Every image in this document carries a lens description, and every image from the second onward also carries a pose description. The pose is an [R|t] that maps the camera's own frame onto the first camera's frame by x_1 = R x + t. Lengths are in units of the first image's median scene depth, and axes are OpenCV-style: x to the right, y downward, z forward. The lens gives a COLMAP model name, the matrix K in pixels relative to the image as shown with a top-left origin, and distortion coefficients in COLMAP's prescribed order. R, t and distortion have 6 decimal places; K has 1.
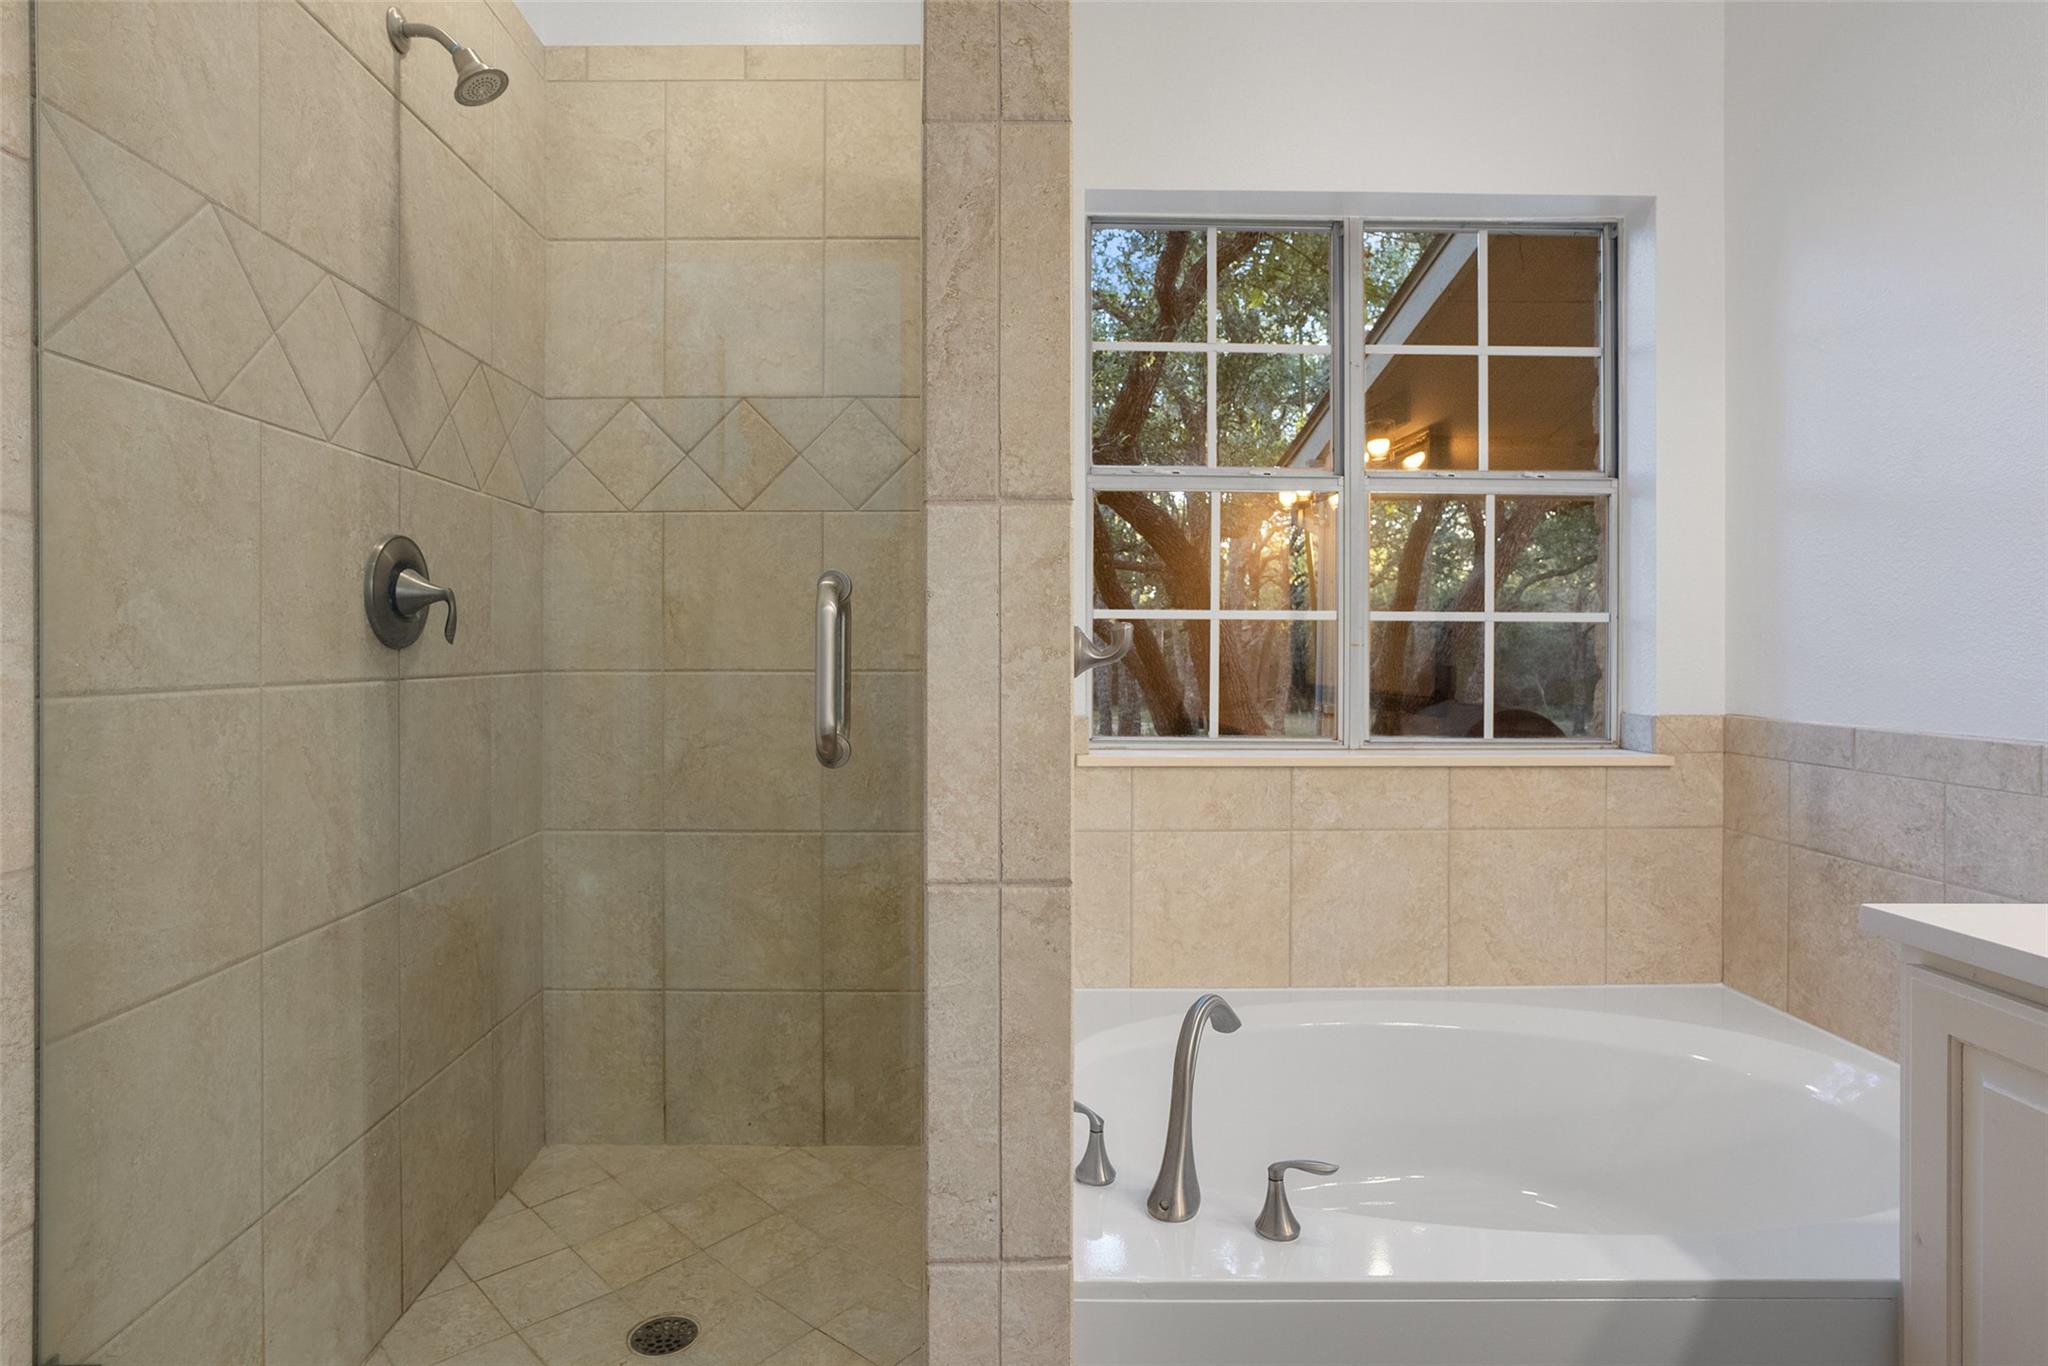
lens RADIAL K [[1091.2, 0, 939.2], [0, 1091.2, 655.7], [0, 0, 1]] dist [-0.028279, 0.012626]
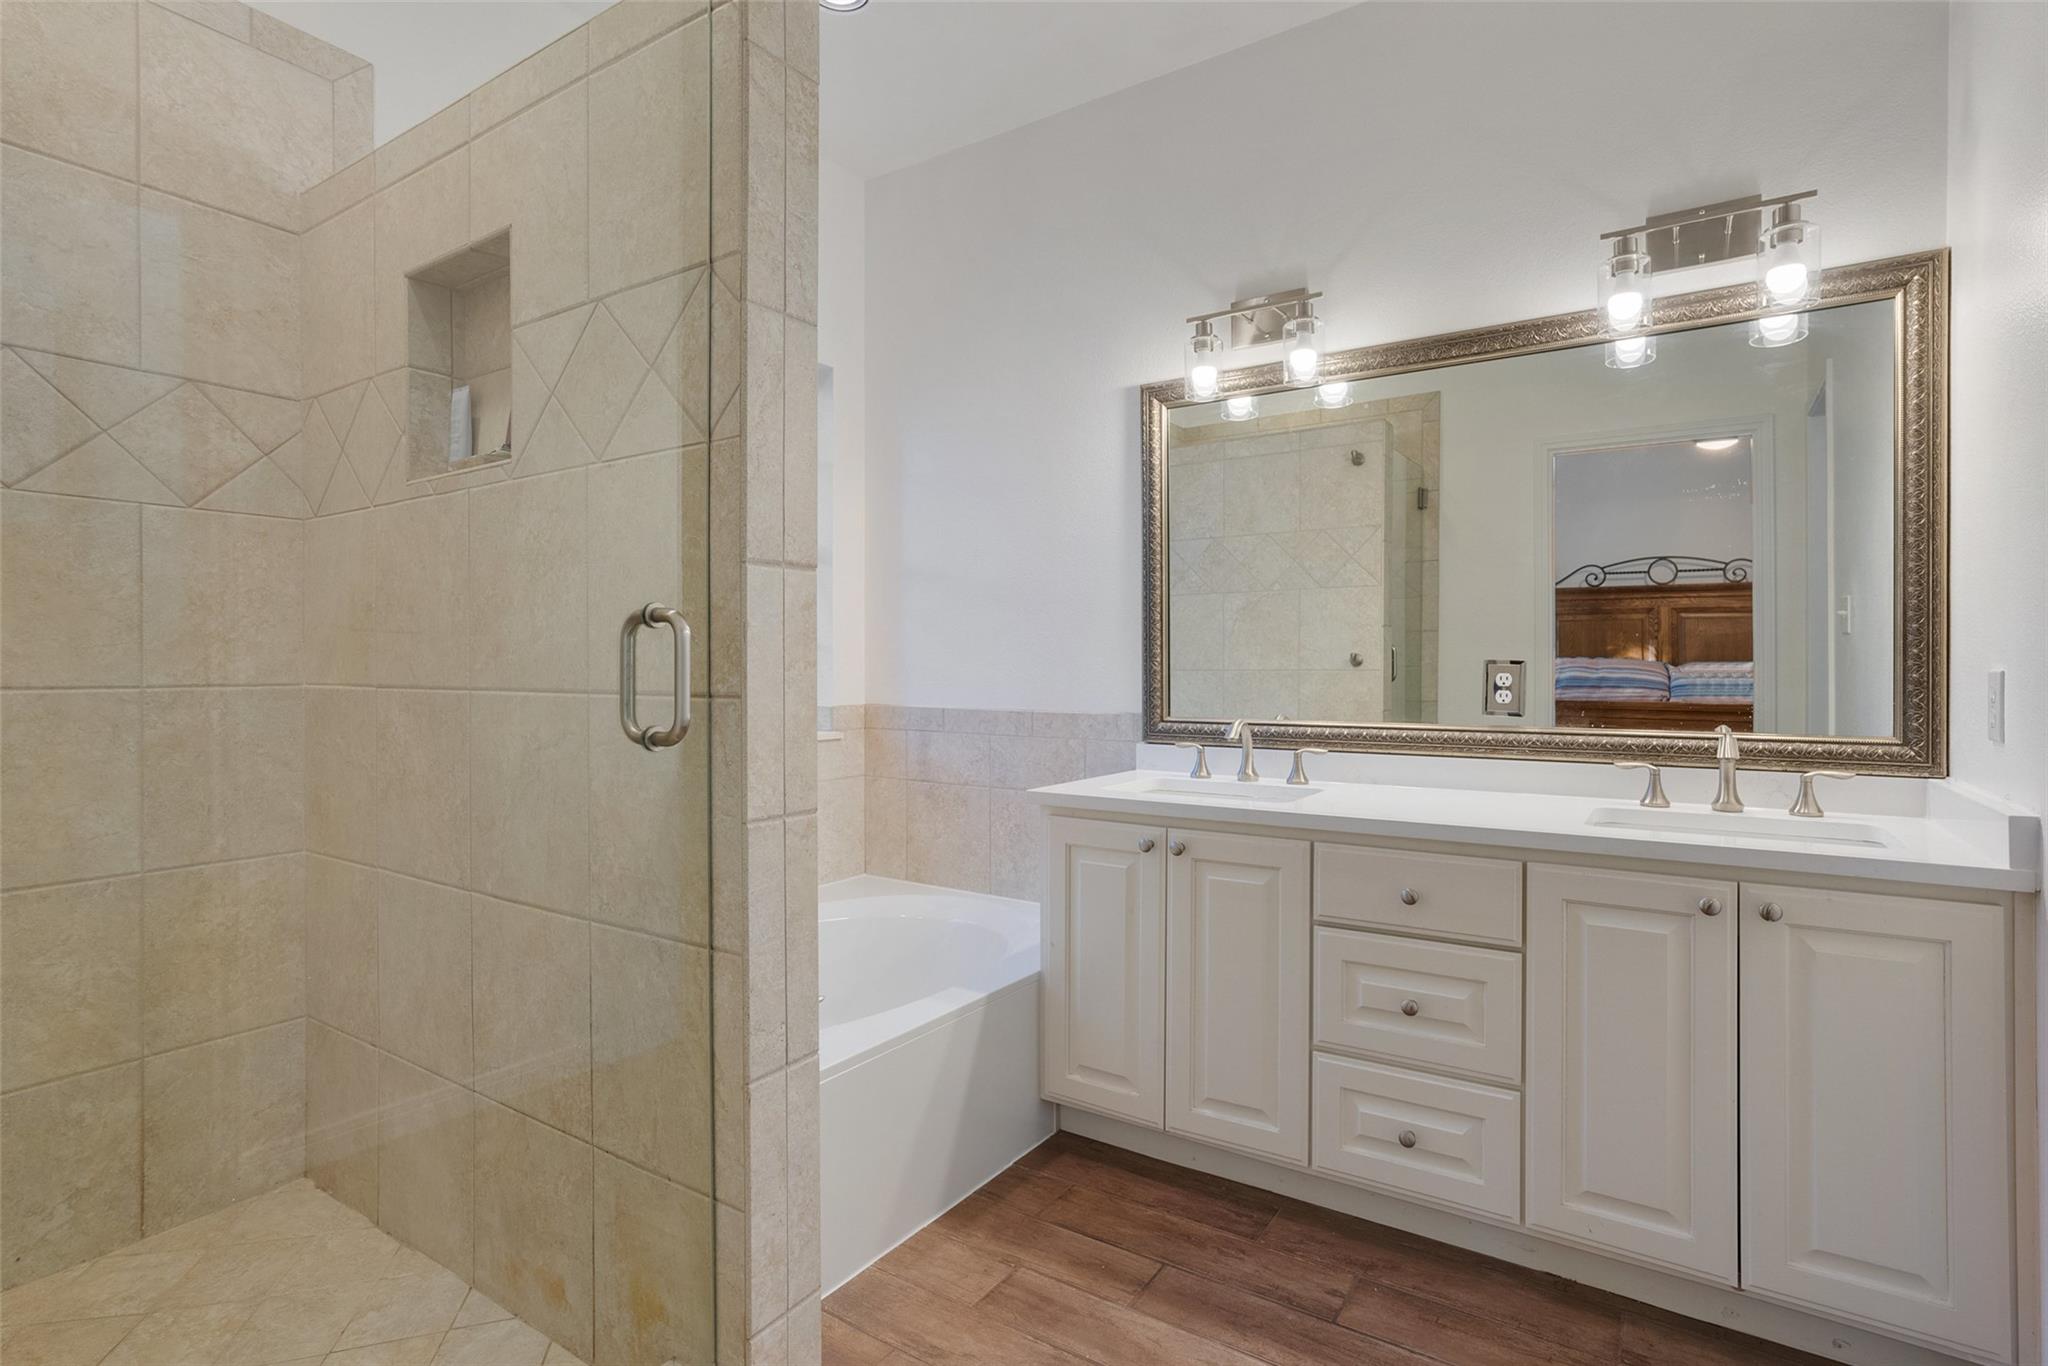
lens RADIAL K [[1011.8, 0, 1021.8], [0, 1011.8, 670.4], [0, 0, 1]] dist [-0.001779, 0.002298]
pose [[0.557329, -0.004268, 0.830281, -0.437469], [0.003680, 0.999990, 0.002671, 0.001183], [-0.830284, 0.001566, 0.557339, -0.030276]]
